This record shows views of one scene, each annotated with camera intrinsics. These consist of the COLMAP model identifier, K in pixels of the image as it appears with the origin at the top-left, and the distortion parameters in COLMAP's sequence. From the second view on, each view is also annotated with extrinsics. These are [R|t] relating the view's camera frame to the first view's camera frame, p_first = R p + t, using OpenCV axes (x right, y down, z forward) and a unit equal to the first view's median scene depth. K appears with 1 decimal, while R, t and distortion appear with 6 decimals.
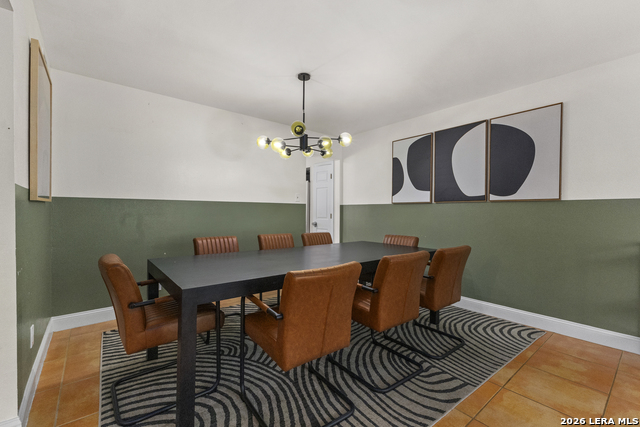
lens RADIAL K [[277.9, 0, 324.5], [0, 277.9, 214.2], [0, 0, 1]] dist [0.009341, -0.001923]
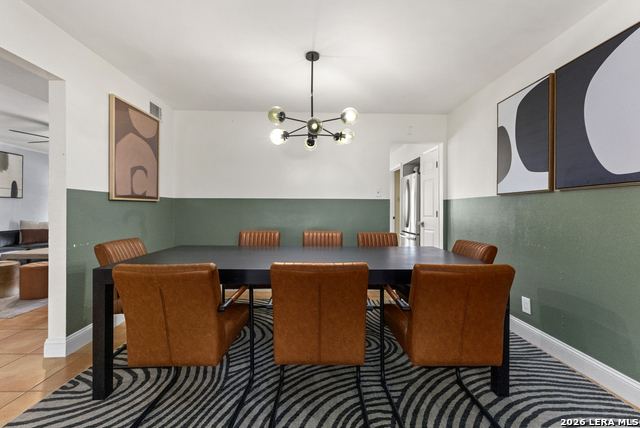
lens RADIAL K [[277.9, 0, 319.4], [0, 277.9, 209.5], [0, 0, 1]] dist [0.009341, -0.001923]
pose [[0.790720, -0.004404, -0.612162, 0.562549], [-0.004942, 0.999896, -0.013576, 0.014868], [0.612158, 0.013760, 0.790616, 0.358585]]
